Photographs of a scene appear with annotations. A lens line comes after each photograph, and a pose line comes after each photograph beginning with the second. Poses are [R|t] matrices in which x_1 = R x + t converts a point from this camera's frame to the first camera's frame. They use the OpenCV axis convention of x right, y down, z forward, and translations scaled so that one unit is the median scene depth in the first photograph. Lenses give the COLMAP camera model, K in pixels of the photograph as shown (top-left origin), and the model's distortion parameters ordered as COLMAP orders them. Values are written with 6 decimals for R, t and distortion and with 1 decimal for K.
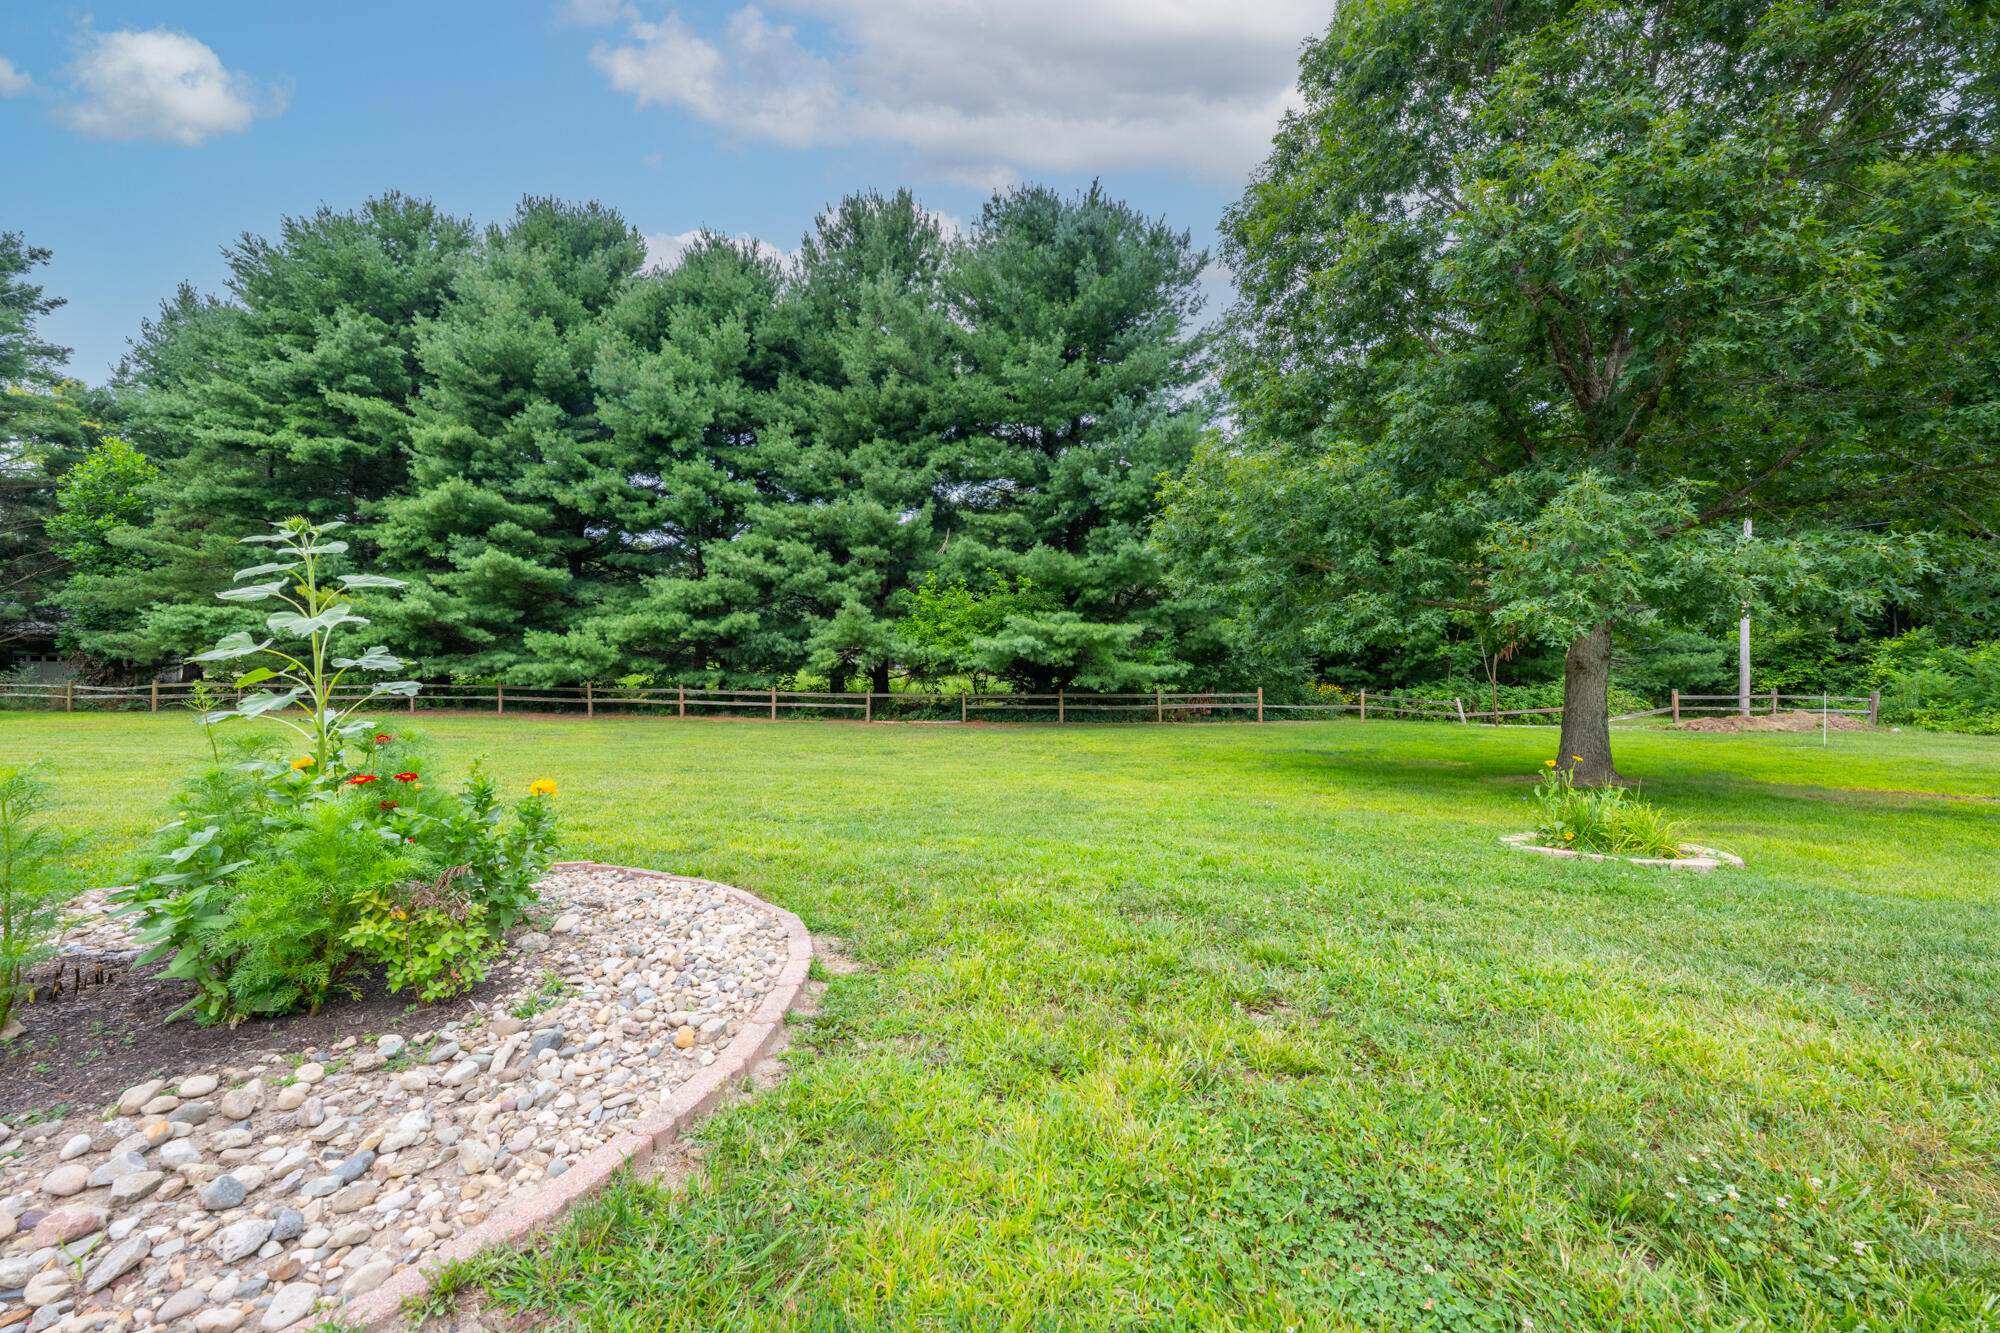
lens RADIAL K [[794.7, 0, 986.7], [0, 794.7, 668.1], [0, 0, 1]] dist [0.003450, -0.000497]
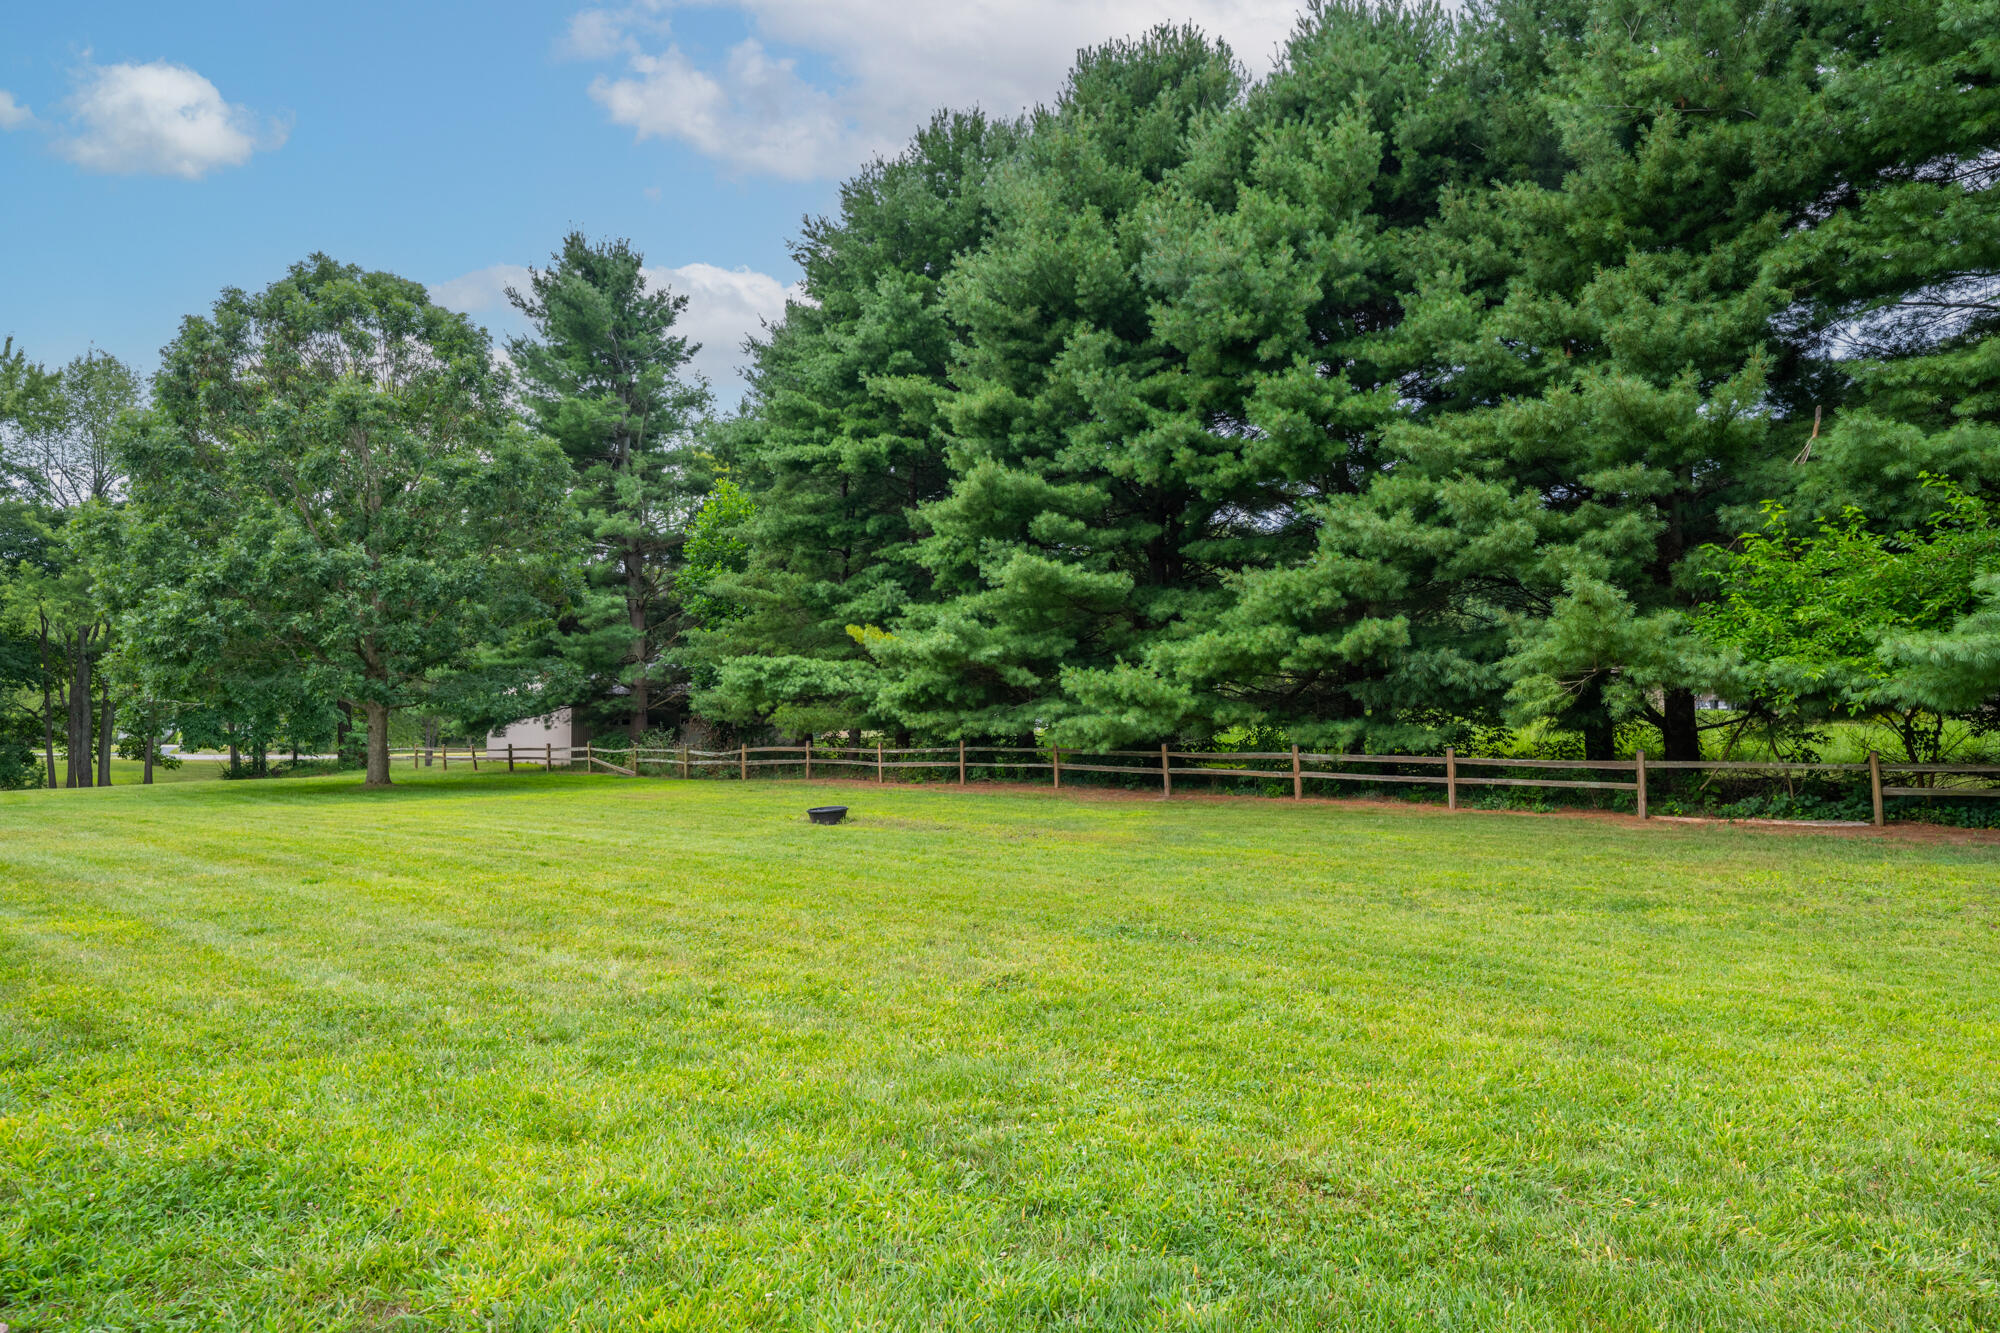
lens RADIAL K [[1210.0, 0, 1003.4], [0, 1210.0, 670.5], [0, 0, 1]] dist [0.001940, 0.002521]
pose [[0.777018, -0.045815, -0.627808, 0.020768], [0.023225, 0.998755, -0.044140, -0.000405], [0.629049, 0.019717, 0.777115, 0.155162]]
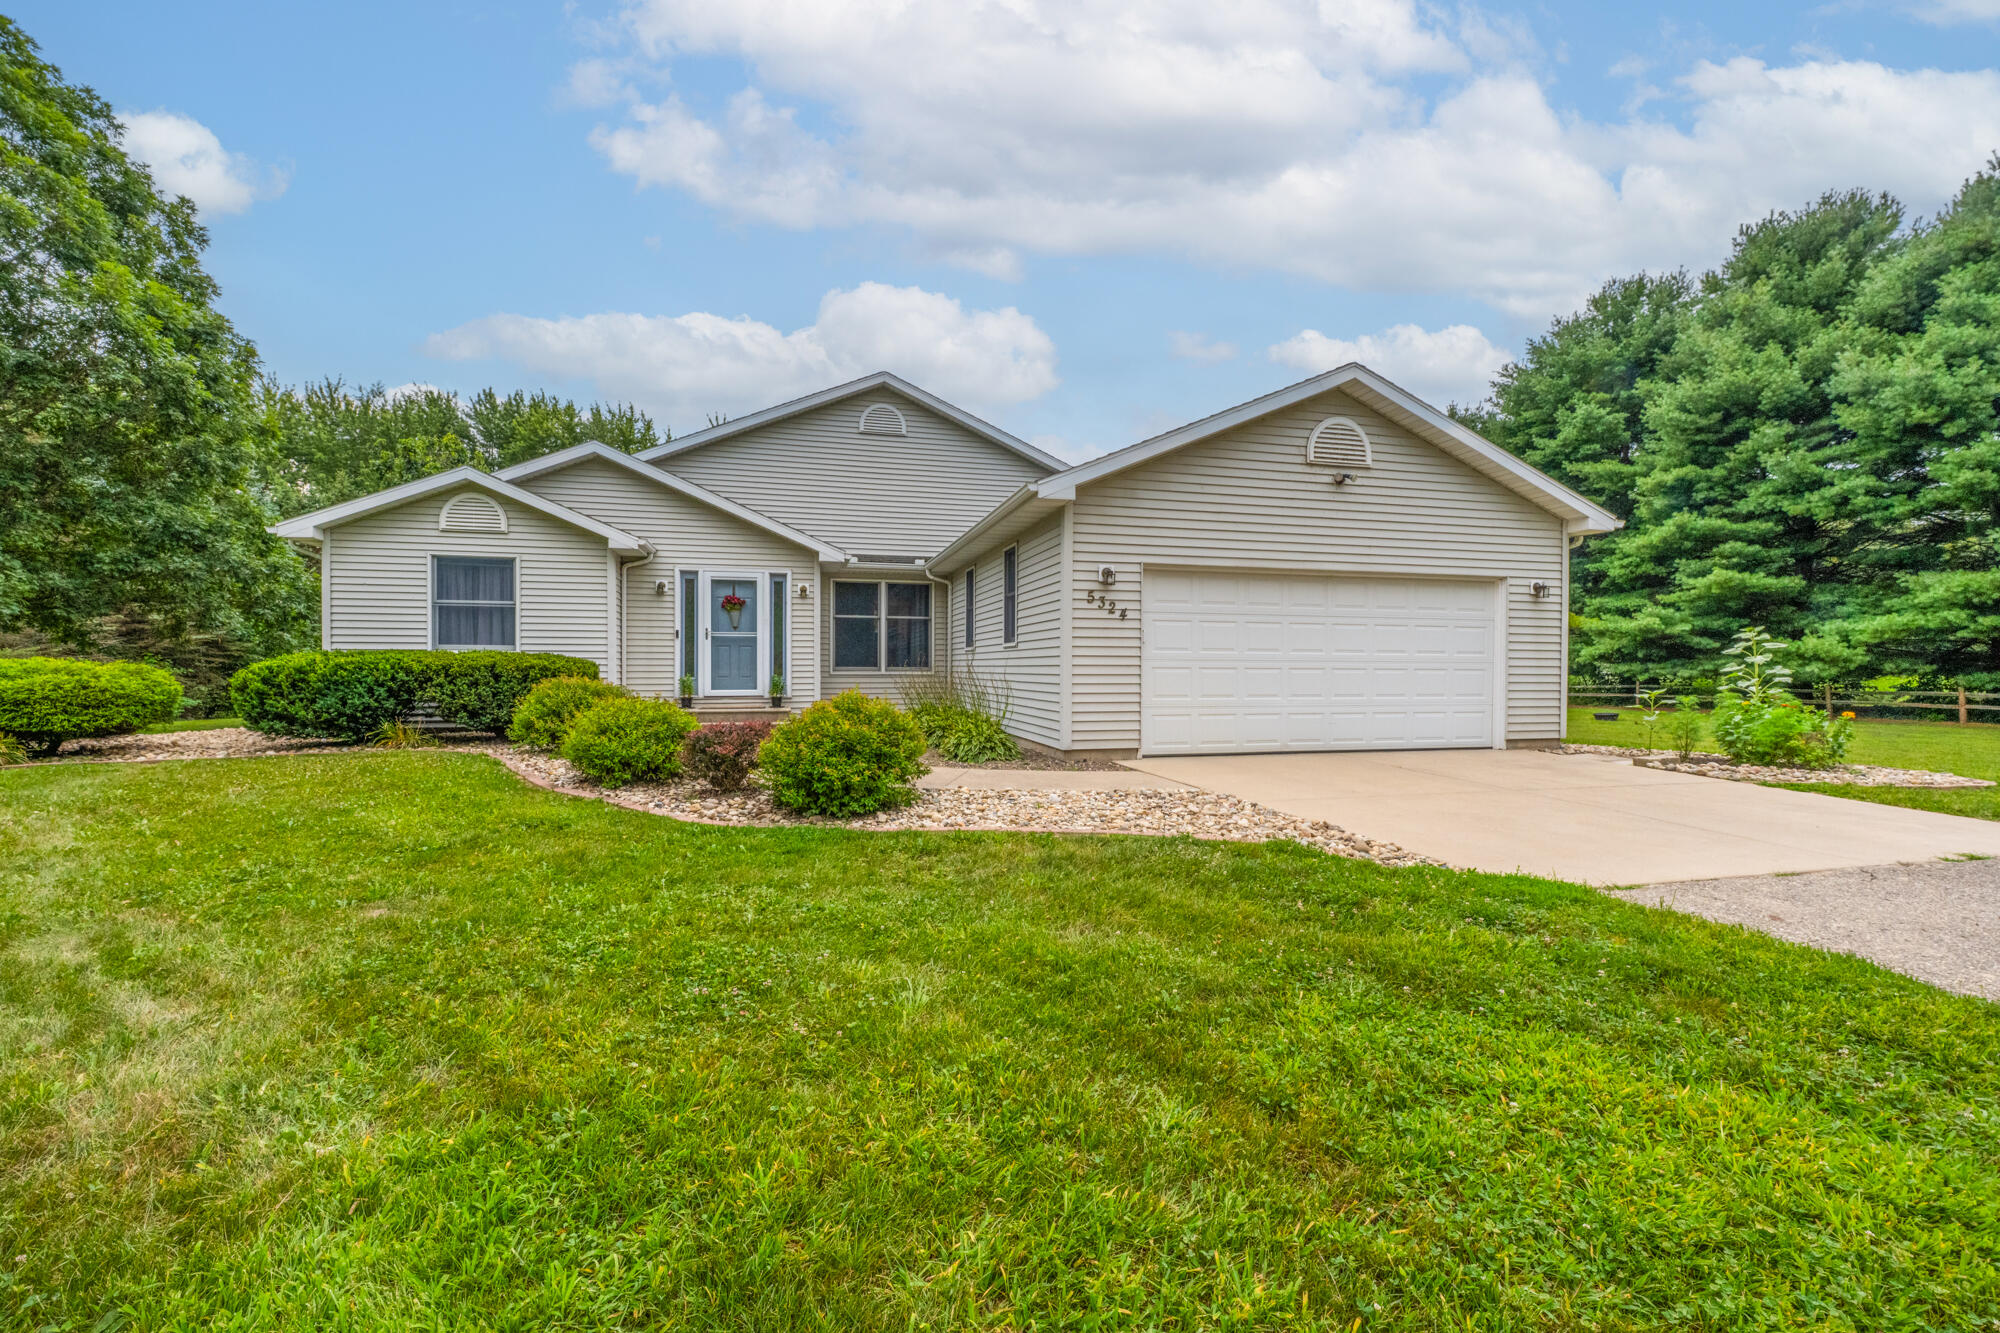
lens RADIAL K [[794.7, 0, 988.8], [0, 794.7, 674.9], [0, 0, 1]] dist [0.003450, -0.000497]
pose [[0.304333, -0.005706, -0.952549, 0.146467], [0.008914, 0.999955, -0.003142, -0.000469], [0.952524, -0.007535, 0.304370, -0.336059]]
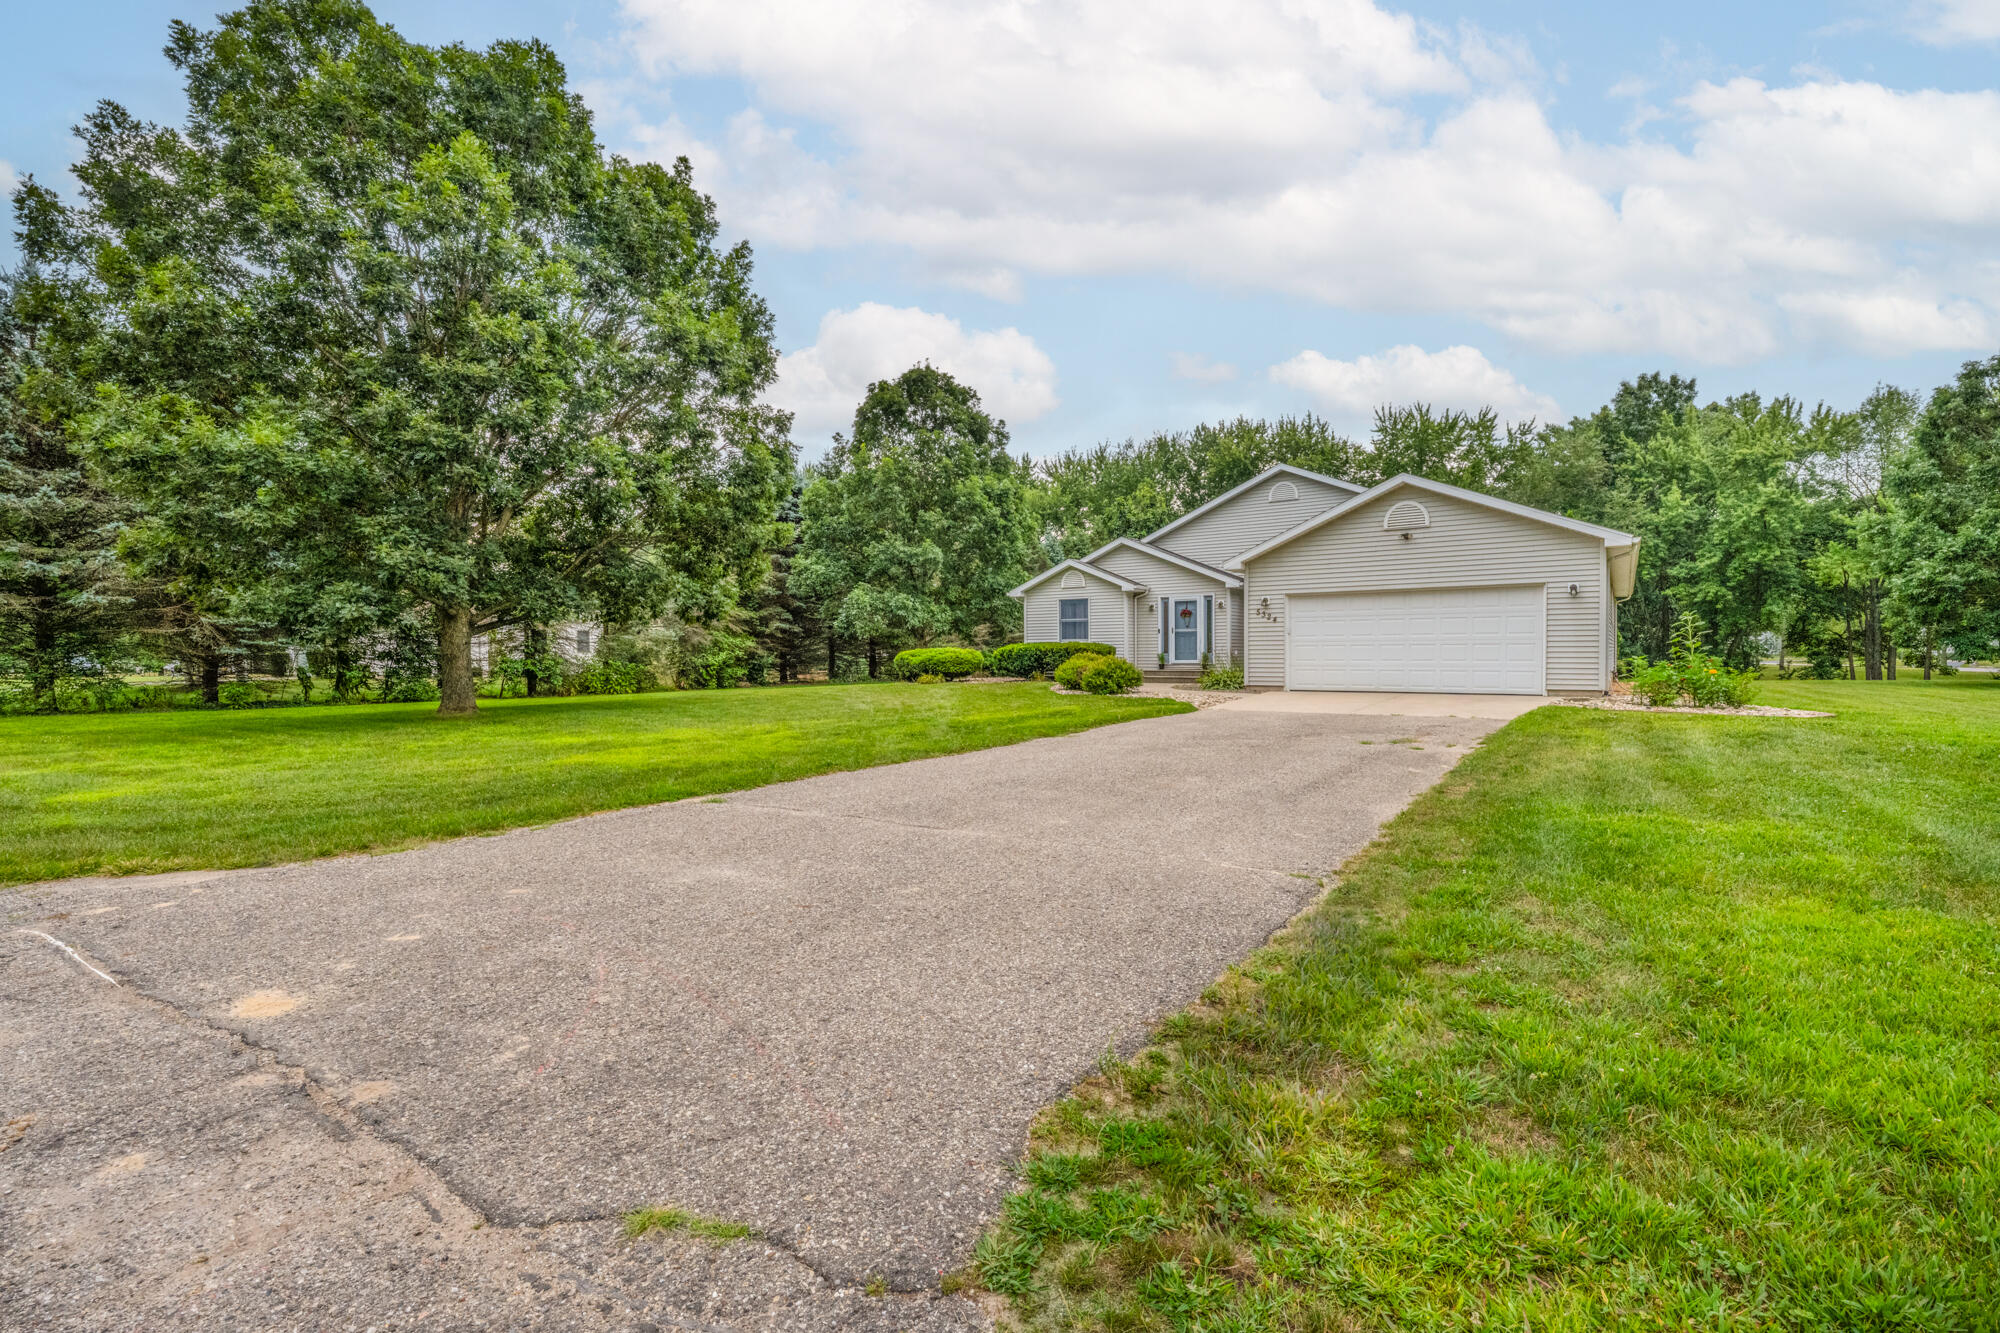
lens RADIAL K [[895.9, 0, 1005.4], [0, 895.9, 673.4], [0, 0, 1]] dist [0.000482, 0.000277]
pose [[-0.508584, 0.009212, -0.860963, 0.637735], [0.006900, 0.999954, 0.006623, 0.013351], [0.860985, -0.002573, -0.508624, 0.021151]]
